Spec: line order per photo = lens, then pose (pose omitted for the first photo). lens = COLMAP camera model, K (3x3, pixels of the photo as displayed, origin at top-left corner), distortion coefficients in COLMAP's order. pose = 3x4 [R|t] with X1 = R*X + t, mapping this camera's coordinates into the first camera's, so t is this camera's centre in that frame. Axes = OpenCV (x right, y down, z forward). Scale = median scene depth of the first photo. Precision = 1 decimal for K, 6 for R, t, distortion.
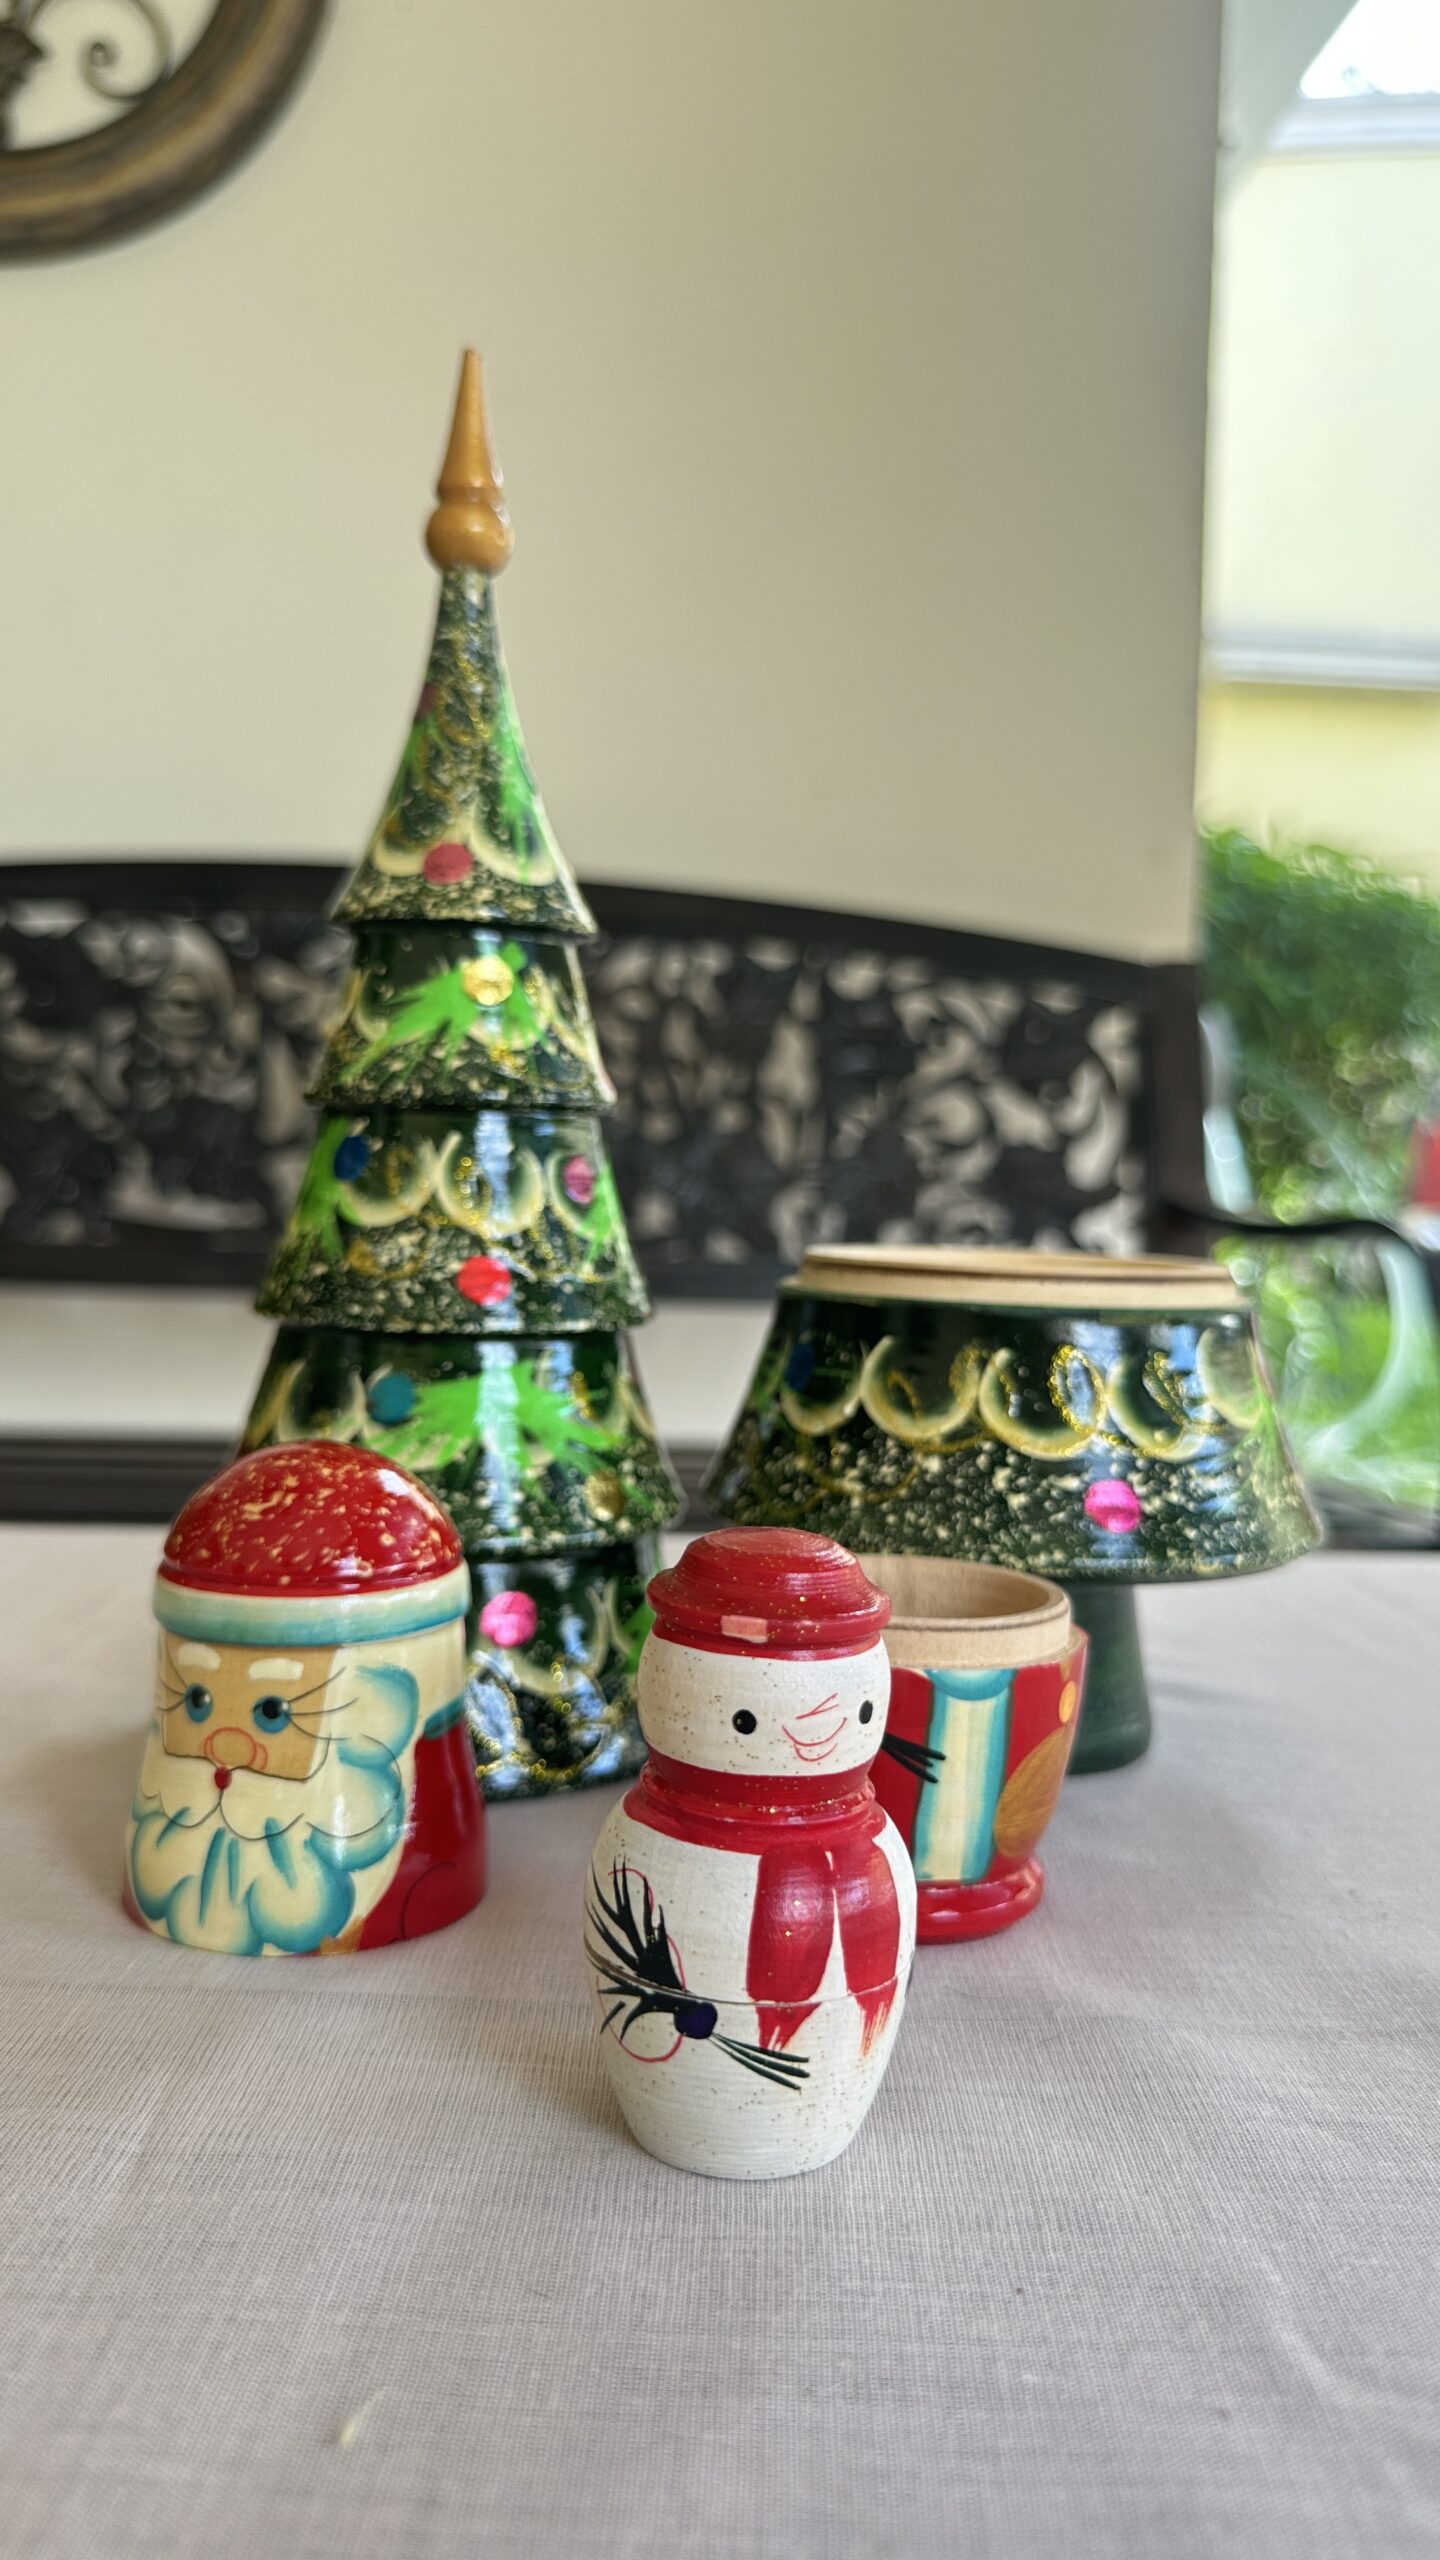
lens RADIAL K [[1904.3, 0, 728.7], [0, 1904.3, 1268.4], [0, 0, 1]] dist [0.183956, -0.557698]
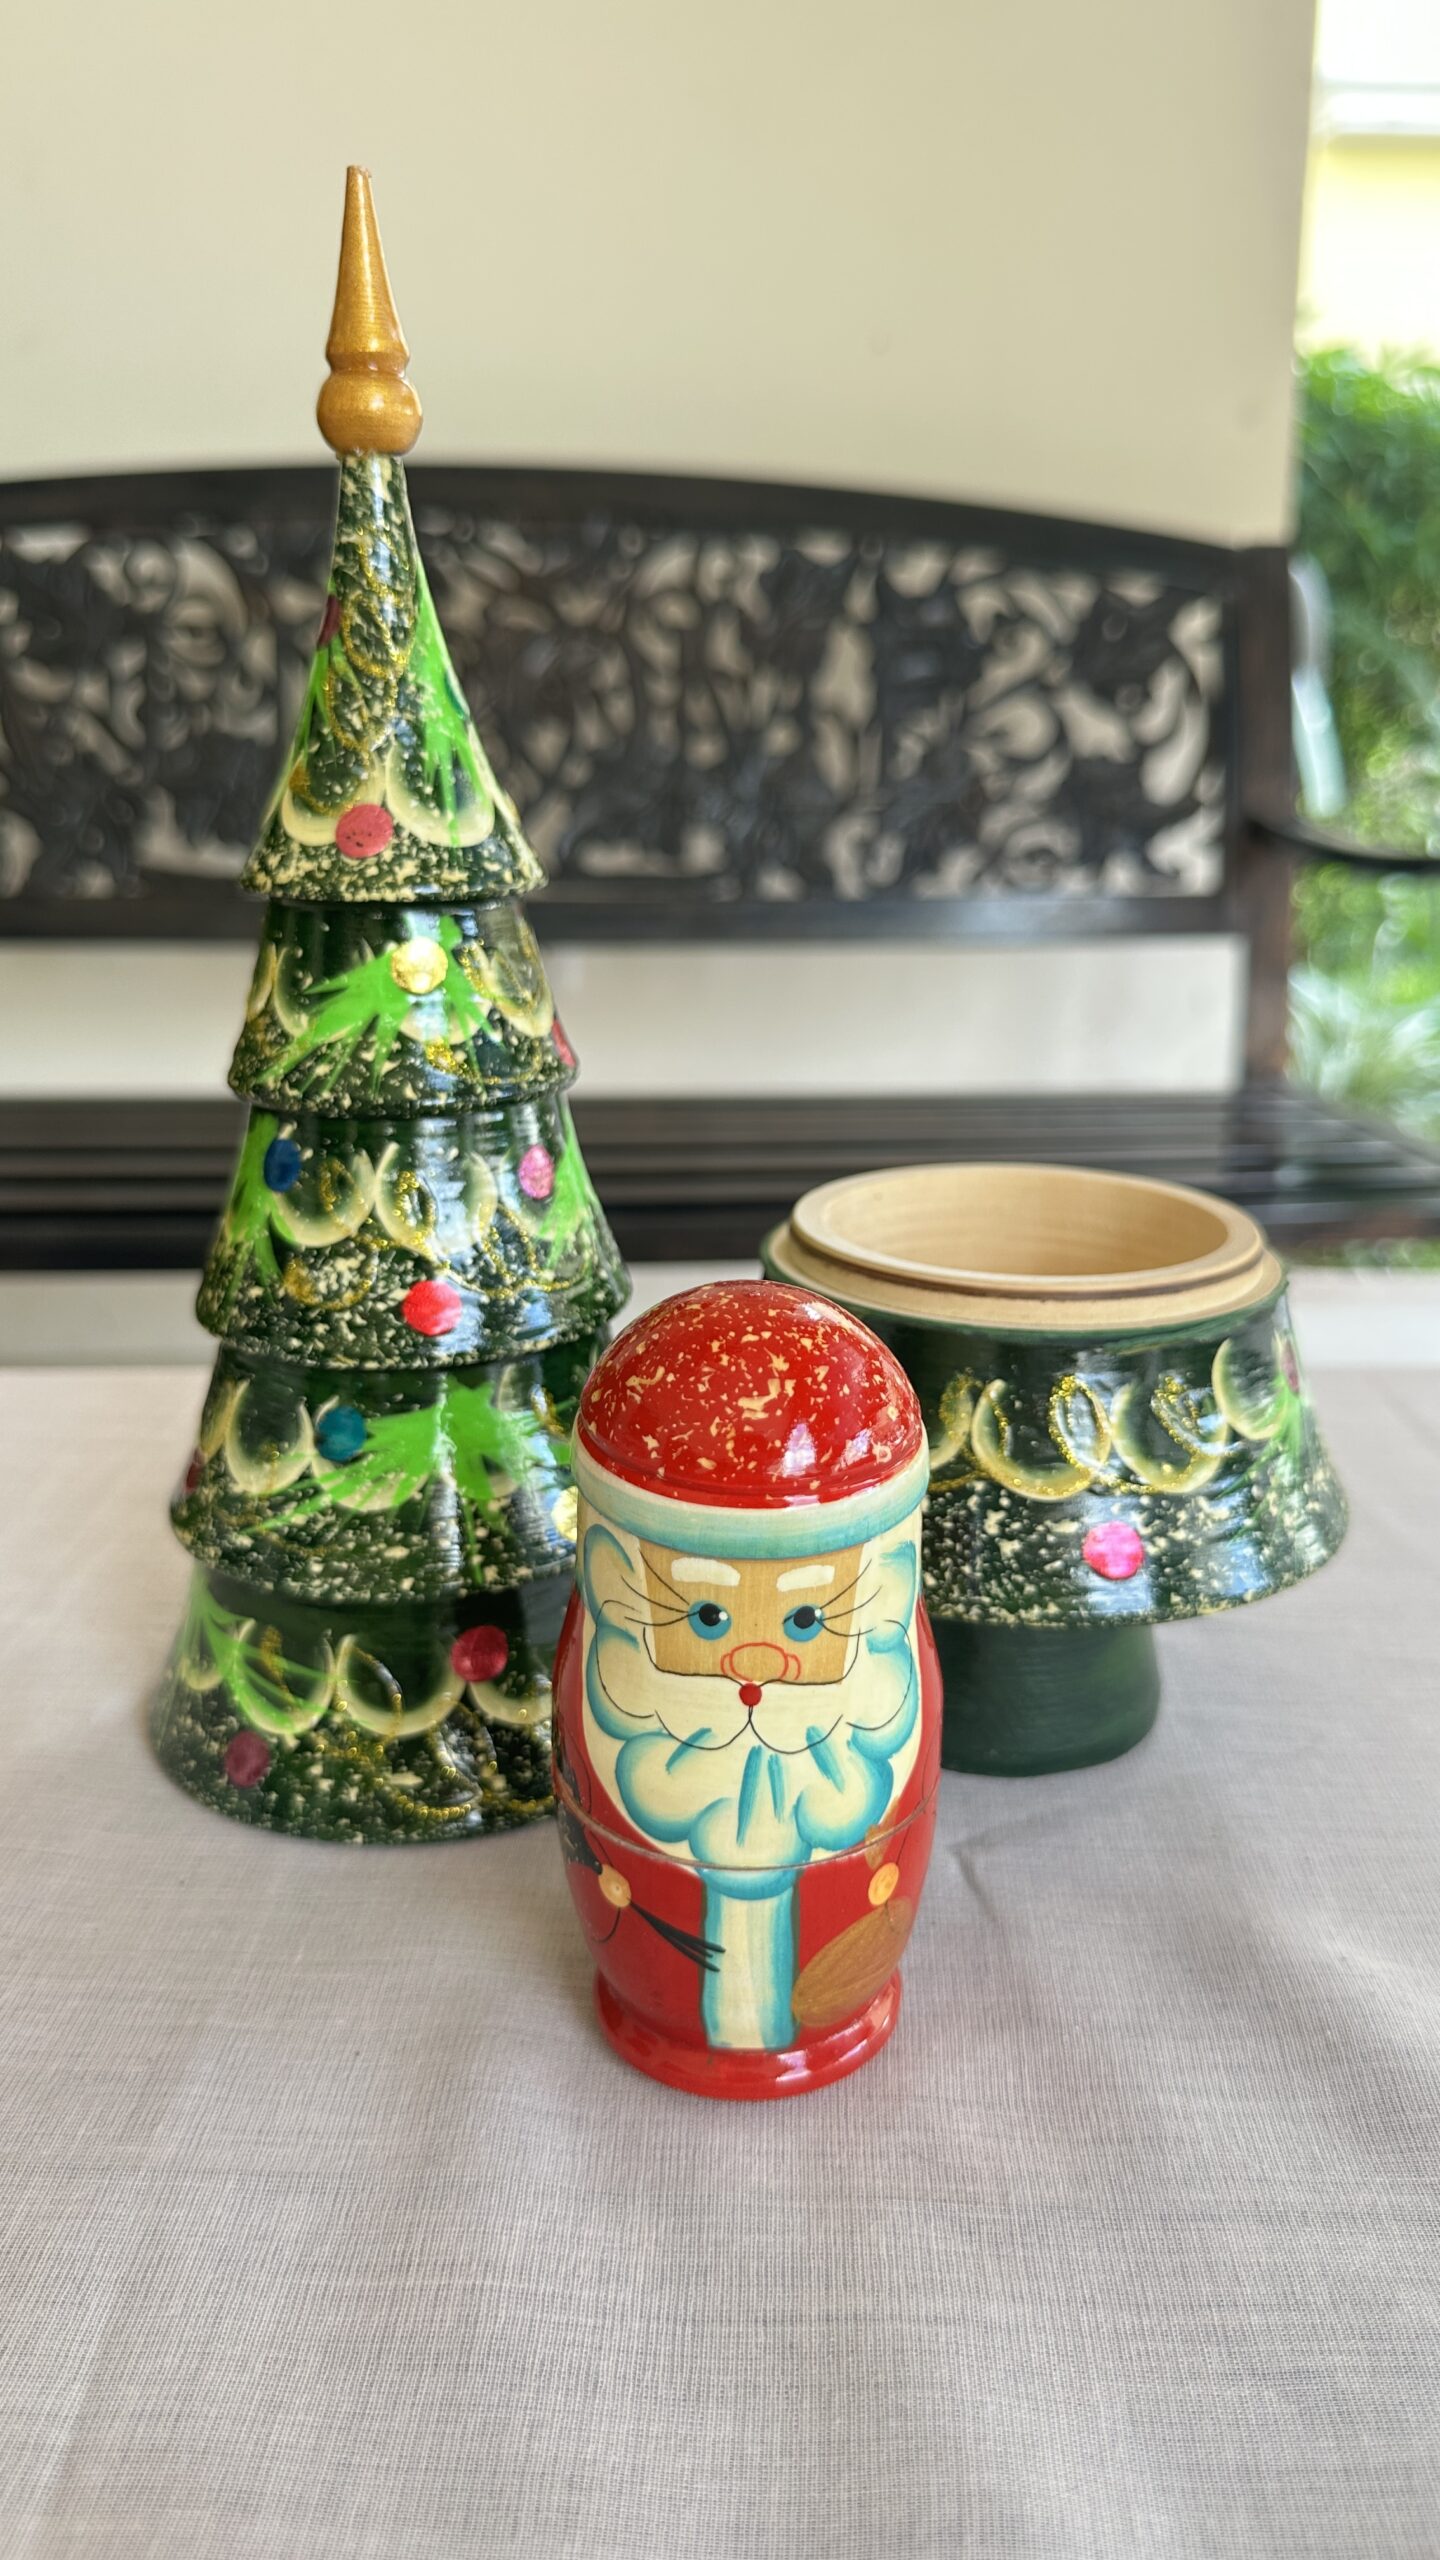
lens RADIAL K [[1904.3, 0, 728.7], [0, 1904.3, 1268.4], [0, 0, 1]] dist [0.183956, -0.557698]
pose [[0.998950, -0.016709, -0.042667, 0.052820], [0.026156, 0.972466, 0.231573, -0.216387], [0.037623, -0.232446, 0.971881, 0.113660]]
